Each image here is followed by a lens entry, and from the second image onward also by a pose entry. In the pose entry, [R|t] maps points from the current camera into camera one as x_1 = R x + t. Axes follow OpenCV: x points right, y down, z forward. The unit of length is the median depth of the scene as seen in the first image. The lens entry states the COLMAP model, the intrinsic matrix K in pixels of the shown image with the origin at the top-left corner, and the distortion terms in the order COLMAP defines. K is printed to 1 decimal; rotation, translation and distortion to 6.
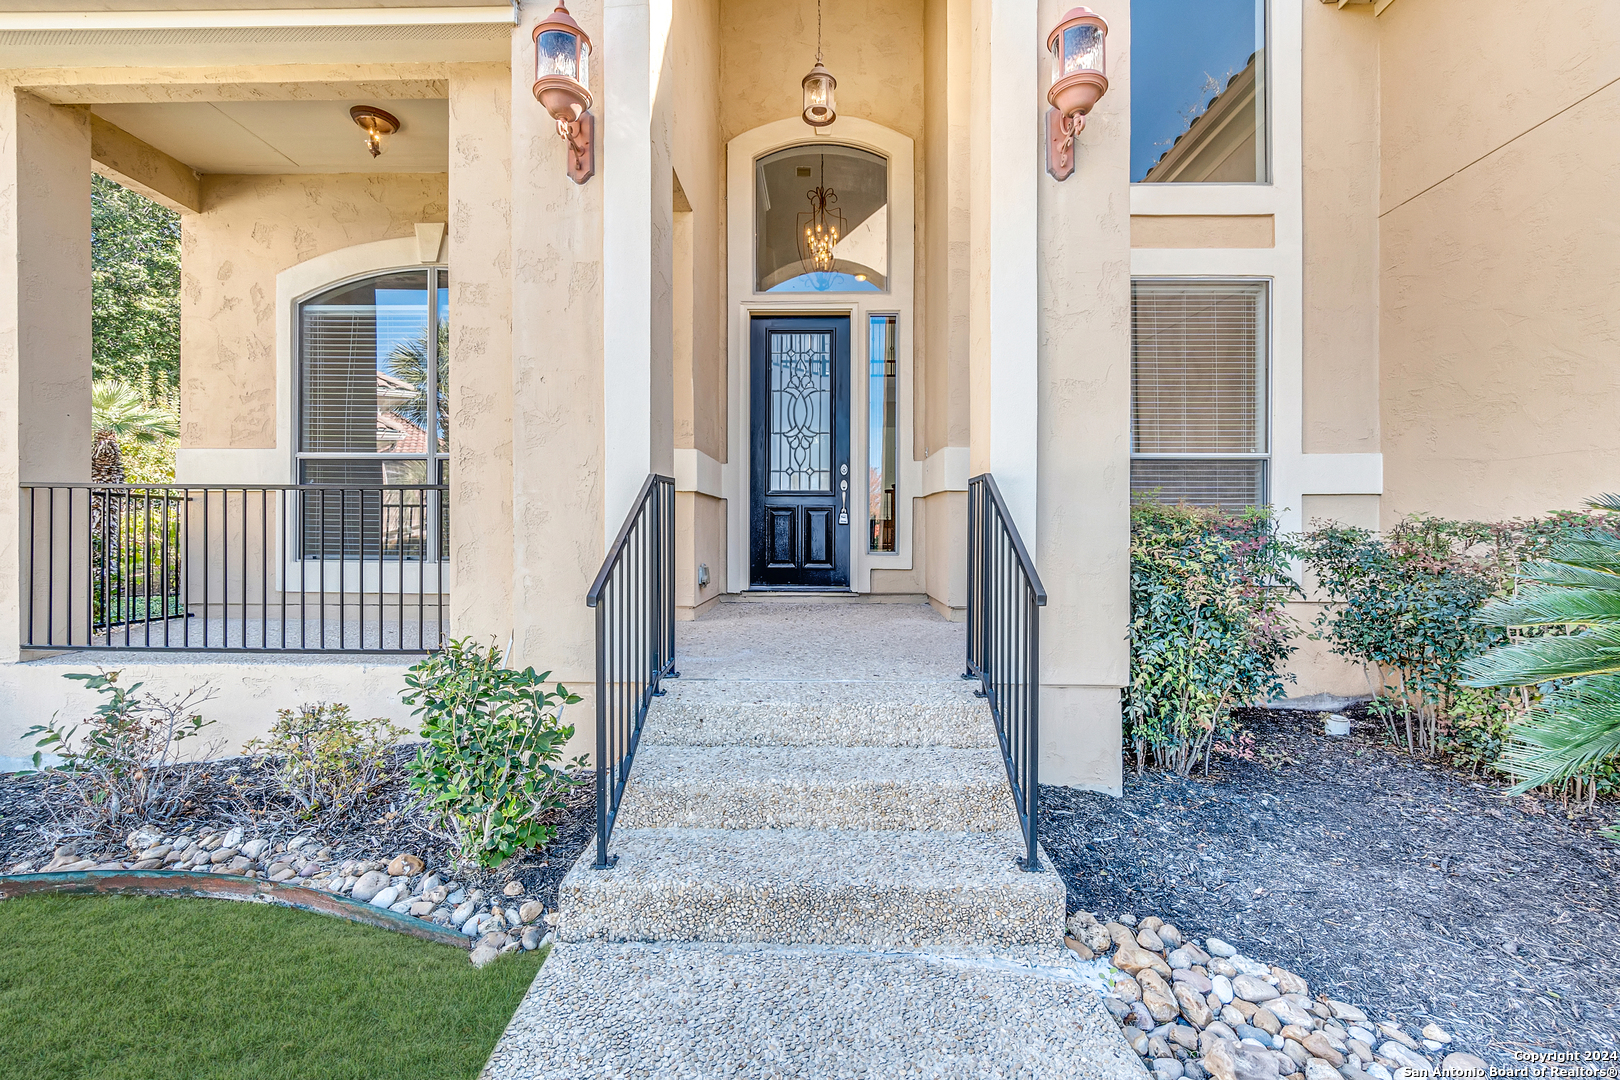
lens RADIAL K [[708.8, 0, 814.3], [0, 708.8, 541.8], [0, 0, 1]] dist [-0.002499, 0.000892]
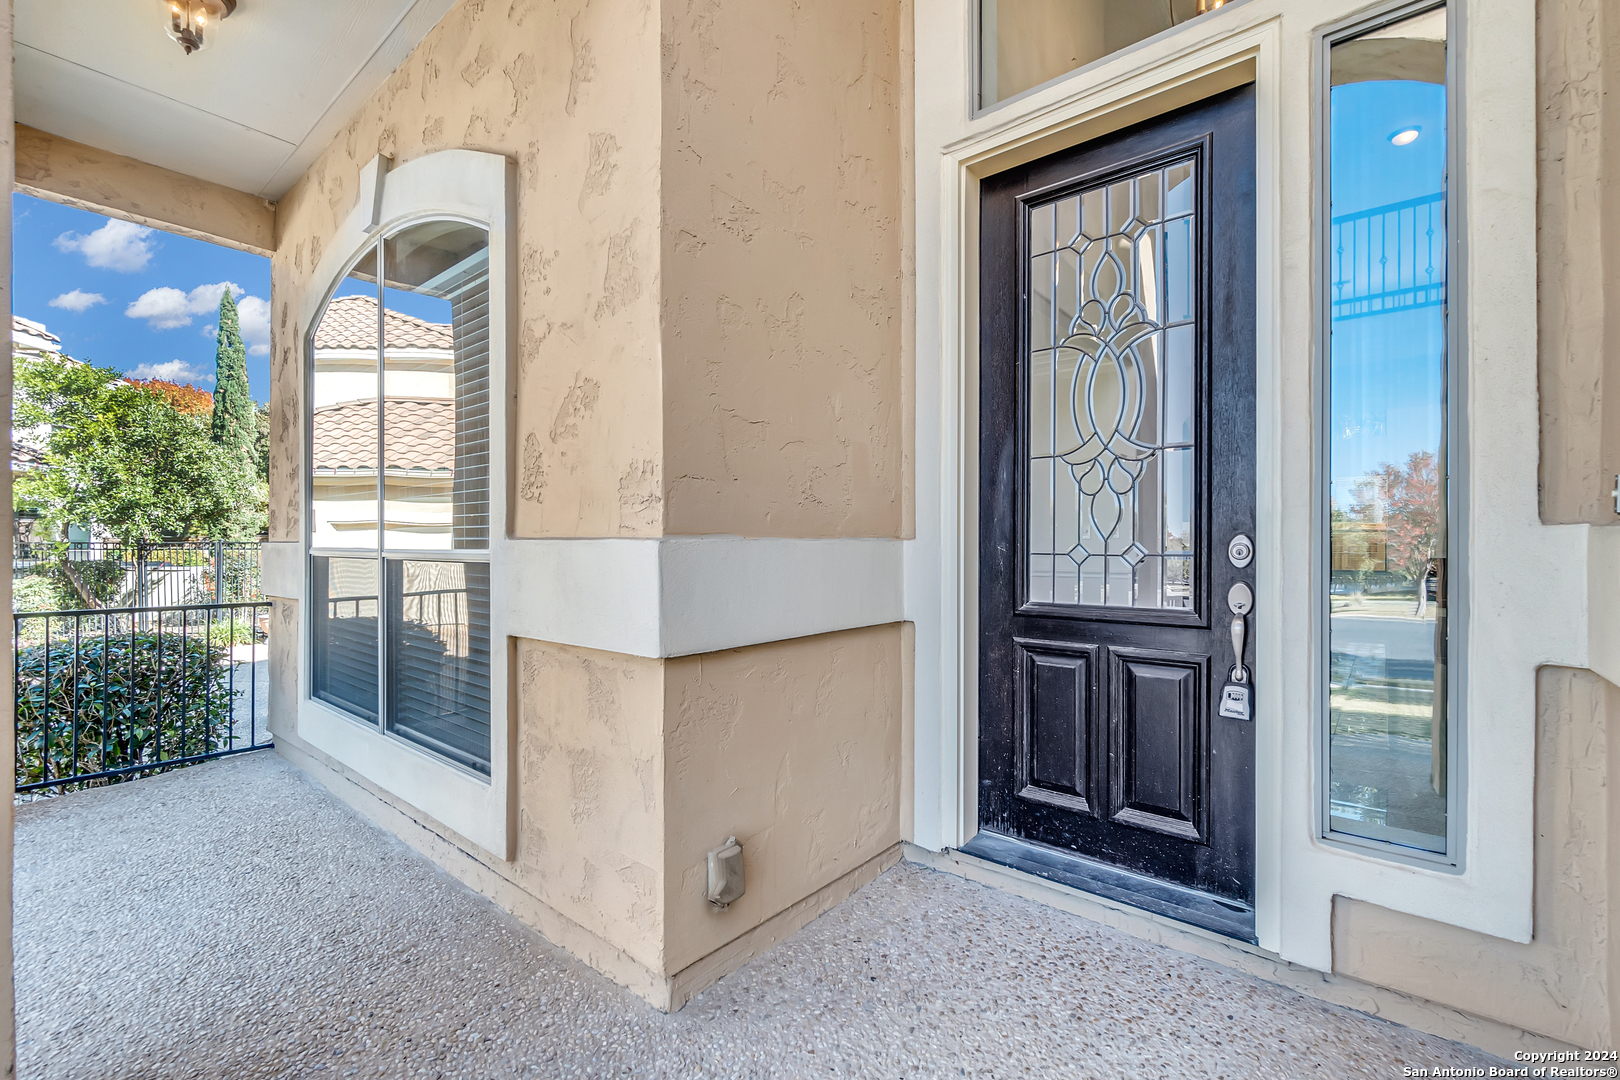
lens RADIAL K [[695.7, 0, 810.0], [0, 695.7, 540.0], [0, 0, 1]] dist [-0.001106, 0.001010]
pose [[0.782738, -0.002527, -0.622346, 0.086952], [-0.001162, 0.999984, -0.005521, -0.104873], [0.622351, 0.005045, 0.782722, 0.619184]]
